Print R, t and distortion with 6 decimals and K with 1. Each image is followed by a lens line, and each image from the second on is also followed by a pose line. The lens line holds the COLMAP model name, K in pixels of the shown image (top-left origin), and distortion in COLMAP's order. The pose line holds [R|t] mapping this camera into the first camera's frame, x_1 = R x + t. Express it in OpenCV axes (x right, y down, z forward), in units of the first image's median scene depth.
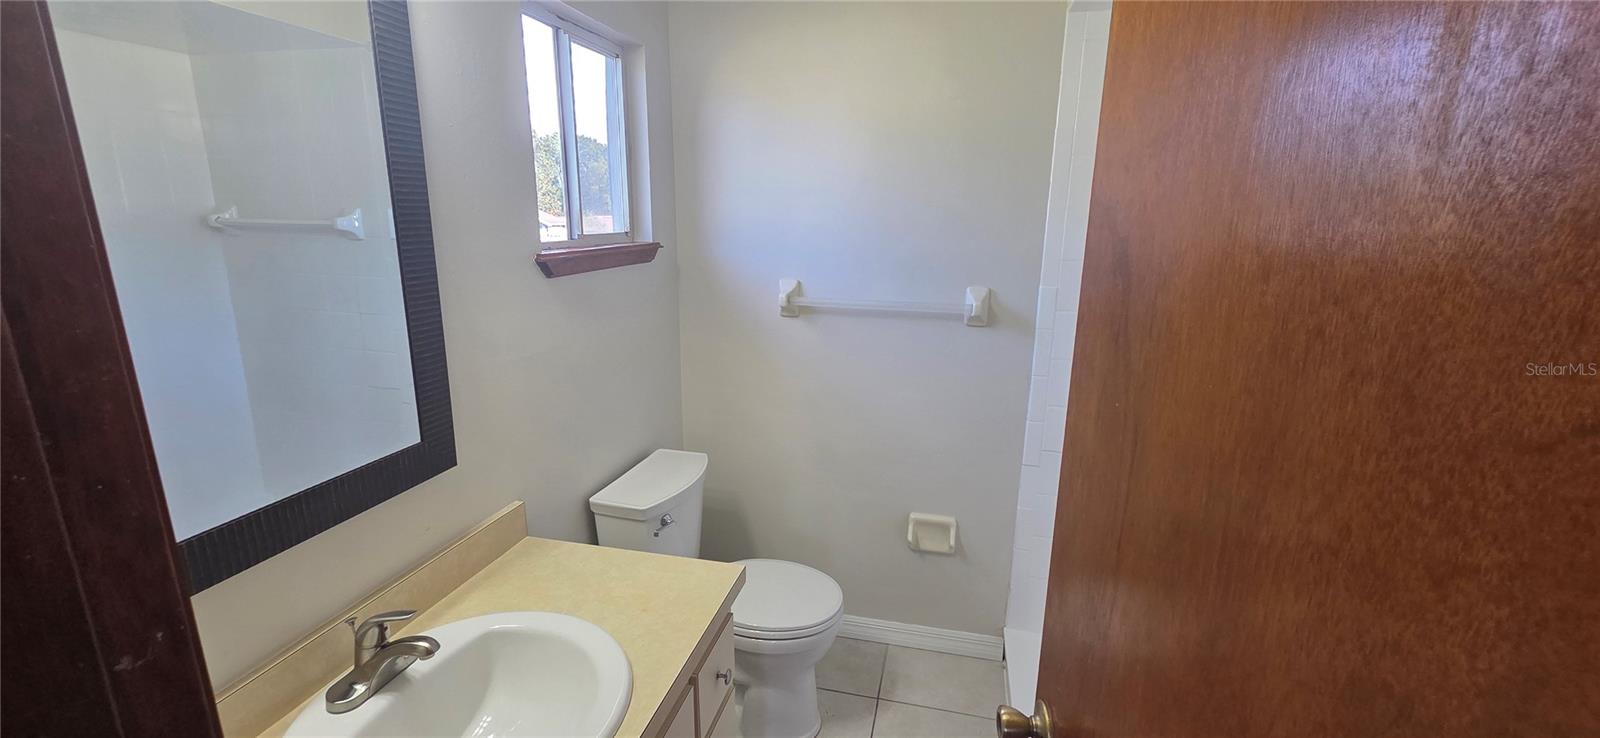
lens RADIAL K [[652.1, 0, 797.6], [0, 652.1, 368.3], [0, 0, 1]] dist [-0.000827, -0.000619]
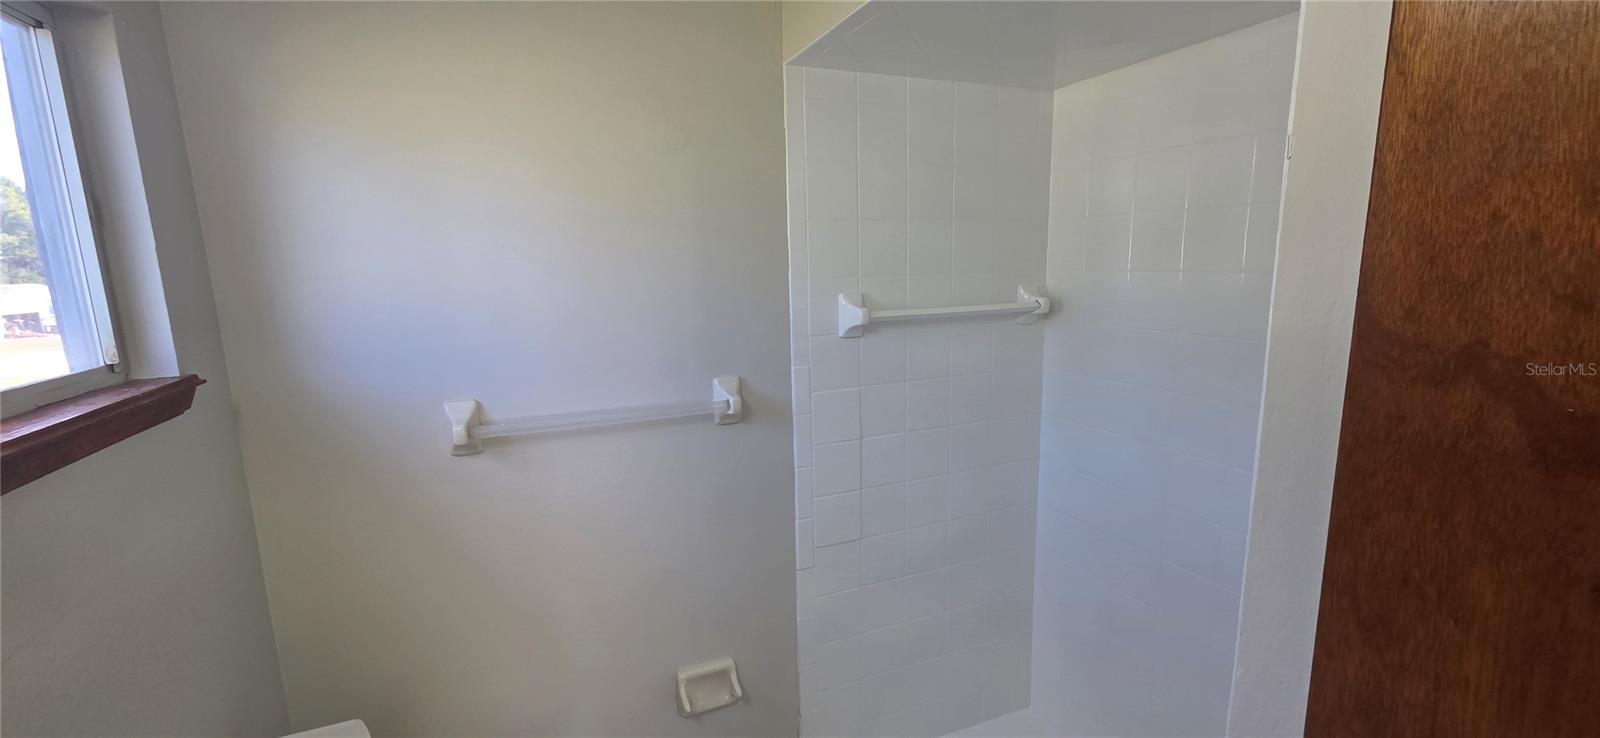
lens RADIAL K [[652.1, 0, 802.3], [0, 652.1, 370.7], [0, 0, 1]] dist [-0.000827, -0.000619]
pose [[0.805449, -0.130233, 0.578179, -0.115670], [0.170127, 0.985307, -0.015063, -0.099960], [-0.567722, 0.110496, 0.815771, 0.261997]]
